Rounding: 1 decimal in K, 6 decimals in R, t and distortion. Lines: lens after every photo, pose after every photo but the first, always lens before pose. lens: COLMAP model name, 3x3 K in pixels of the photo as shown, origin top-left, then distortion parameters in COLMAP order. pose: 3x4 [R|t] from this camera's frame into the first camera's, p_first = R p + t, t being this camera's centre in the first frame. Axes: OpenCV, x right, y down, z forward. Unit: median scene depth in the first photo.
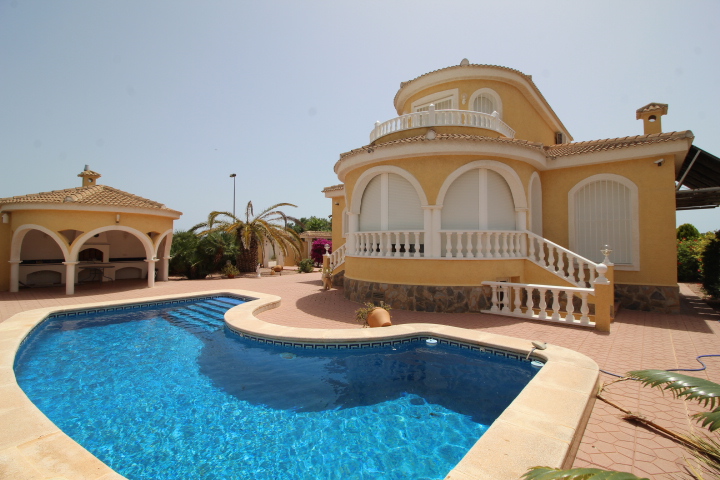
lens RADIAL K [[332.1, 0, 364.9], [0, 332.1, 235.2], [0, 0, 1]] dist [-0.002906, -0.010456]
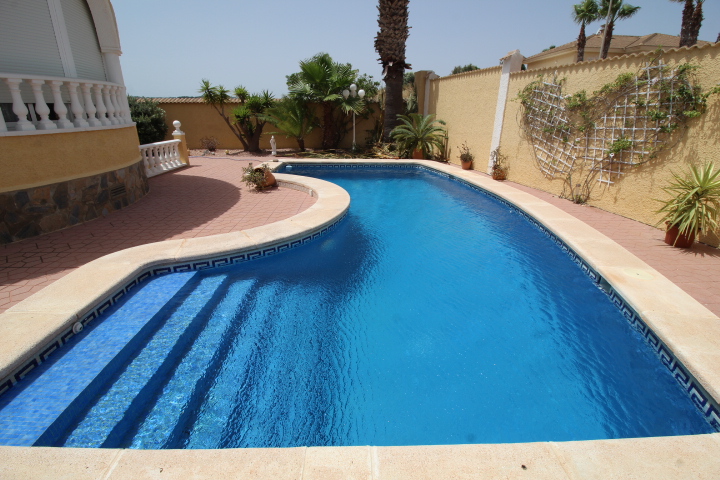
lens RADIAL K [[332.1, 0, 364.2], [0, 332.1, 233.3], [0, 0, 1]] dist [-0.002906, -0.010456]
pose [[-0.669964, -0.271495, 0.690969, -0.568955], [-0.034609, 0.941142, 0.336235, 0.023167], [-0.741586, 0.201352, -0.639928, 0.834715]]
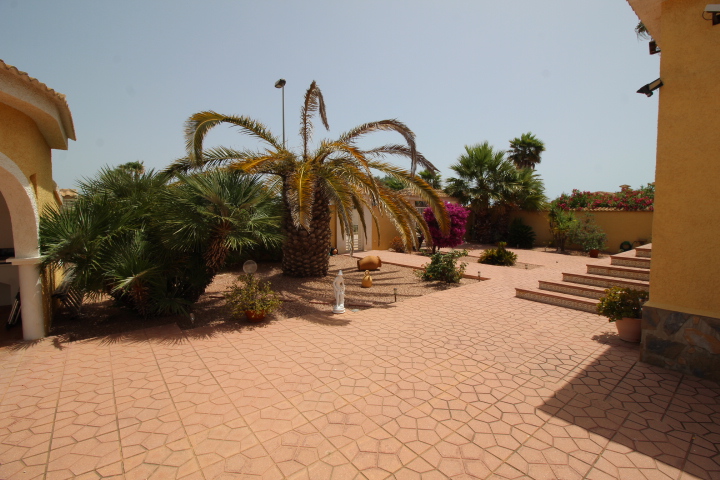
lens RADIAL K [[332.1, 0, 363.8], [0, 332.1, 242.5], [0, 0, 1]] dist [-0.002906, -0.010456]
pose [[0.982929, 0.016951, -0.183205, -0.354484], [0.003911, 0.993597, 0.112913, 0.031236], [0.183946, -0.111702, 0.976569, 1.031285]]
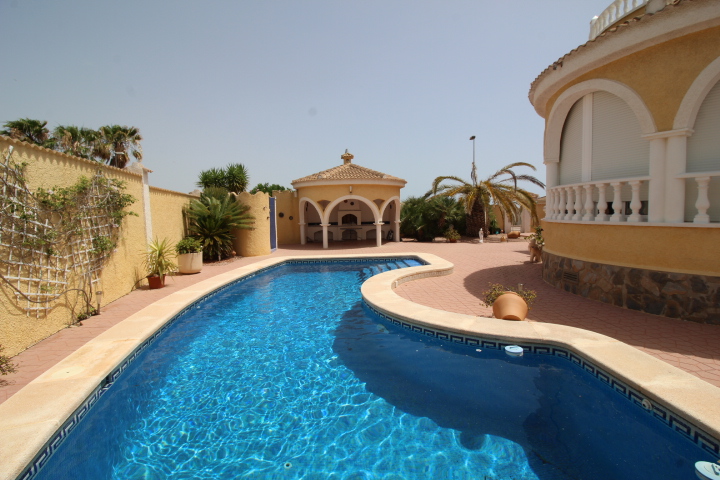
lens RADIAL K [[332.1, 0, 365.8], [0, 332.1, 232.8], [0, 0, 1]] dist [-0.002906, -0.010456]
pose [[0.701790, 0.029847, -0.711759, 0.180630], [0.039886, 0.995908, 0.081090, 0.012546], [0.711267, -0.085297, 0.697728, 0.166791]]
